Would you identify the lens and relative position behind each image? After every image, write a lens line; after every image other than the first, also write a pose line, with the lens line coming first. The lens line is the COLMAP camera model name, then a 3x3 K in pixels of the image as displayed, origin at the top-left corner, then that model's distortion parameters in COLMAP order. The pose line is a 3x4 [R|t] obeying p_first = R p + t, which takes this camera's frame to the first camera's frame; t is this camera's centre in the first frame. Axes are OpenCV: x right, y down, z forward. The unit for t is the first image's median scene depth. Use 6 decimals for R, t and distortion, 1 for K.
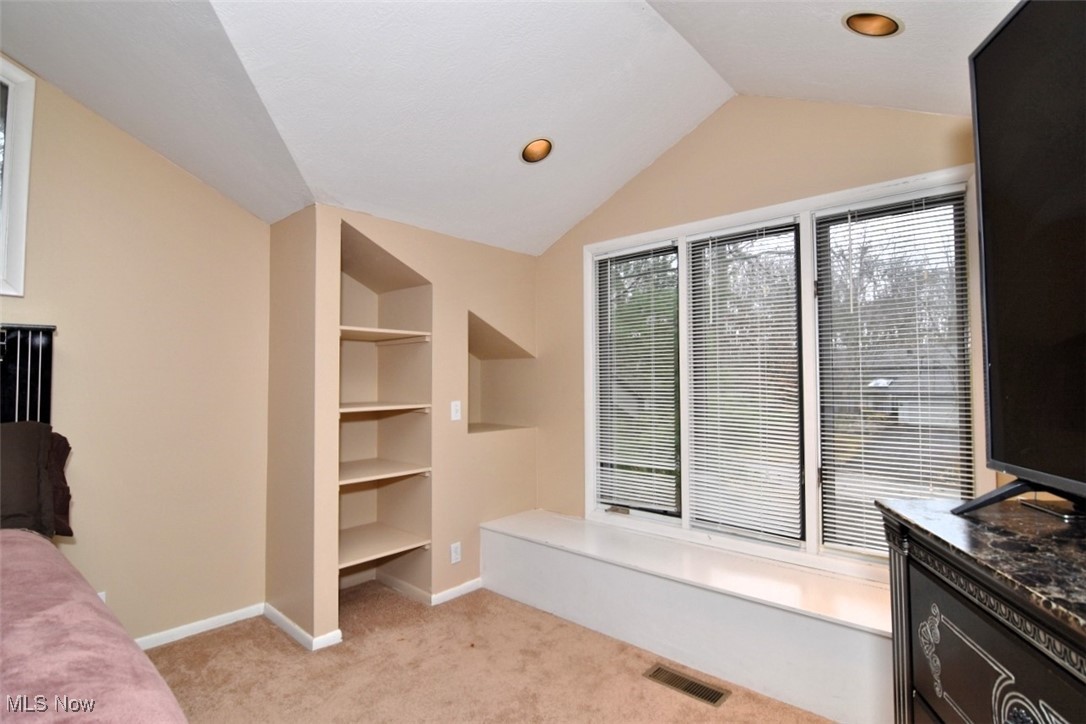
lens RADIAL K [[528.7, 0, 545.1], [0, 528.7, 364.4], [0, 0, 1]] dist [0.000944, -0.012446]
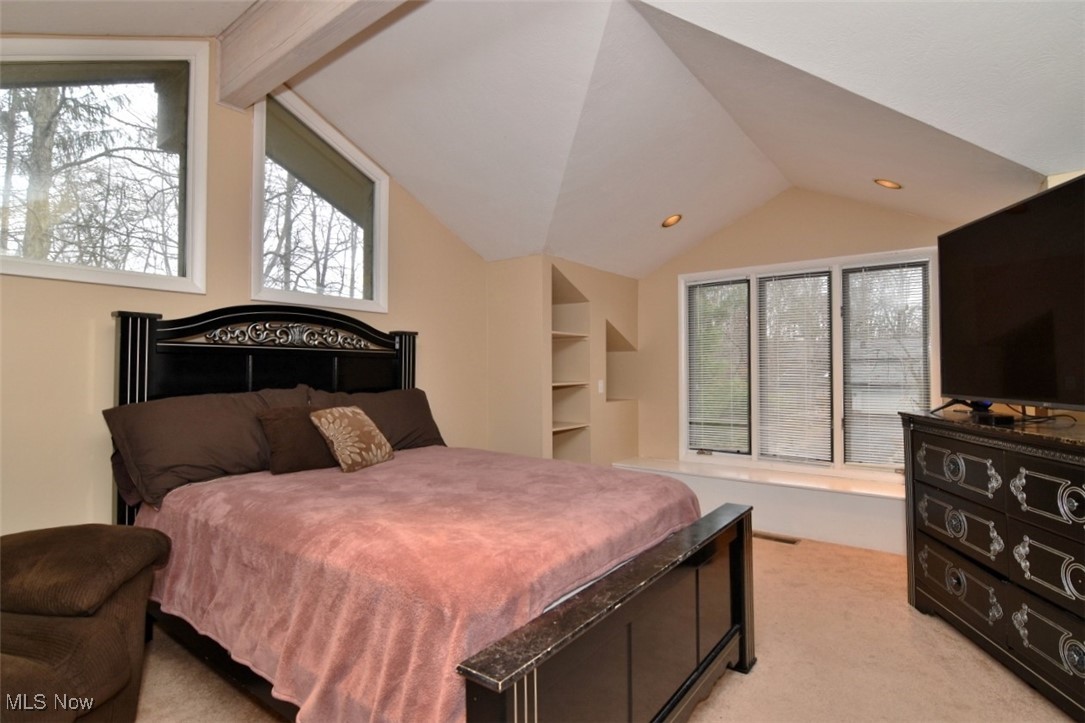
lens RADIAL K [[542.3, 0, 542.2], [0, 542.3, 364.6], [0, 0, 1]] dist [-0.002224, -0.000571]
pose [[0.997255, 0.004057, 0.073933, -0.485410], [-0.005531, 0.999790, 0.019743, -0.004257], [-0.073837, -0.020098, 0.997068, -0.558556]]
